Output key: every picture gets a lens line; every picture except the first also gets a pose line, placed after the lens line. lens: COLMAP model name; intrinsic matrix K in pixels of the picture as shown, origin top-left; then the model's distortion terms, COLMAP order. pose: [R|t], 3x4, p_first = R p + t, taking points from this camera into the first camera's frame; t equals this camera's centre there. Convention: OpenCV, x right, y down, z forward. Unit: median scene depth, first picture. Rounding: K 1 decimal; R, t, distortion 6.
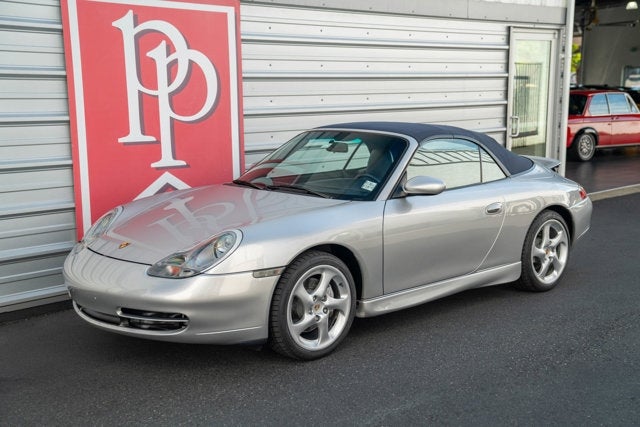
lens RADIAL K [[809.1, 0, 320.0], [0, 809.1, 213.5], [0, 0, 1]] dist [0.156073, 0.083233]
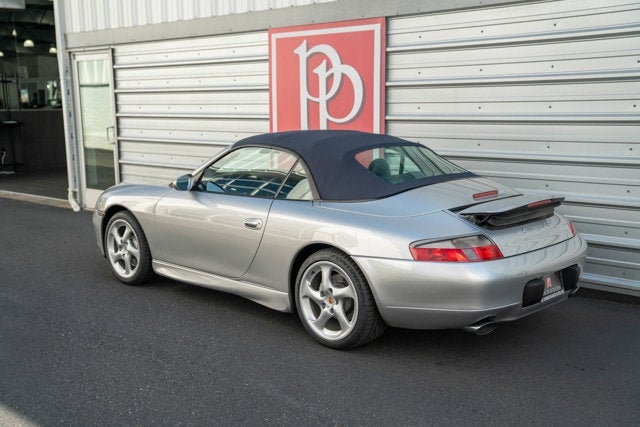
lens RADIAL K [[754.3, 0, 314.7], [0, 754.3, 215.3], [0, 0, 1]] dist [0.061970, 0.291098]
pose [[0.051873, 0.163419, -0.985192, 1.016048], [-0.142894, 0.977584, 0.154633, -0.152512], [0.988378, 0.132756, 0.074062, 0.925133]]
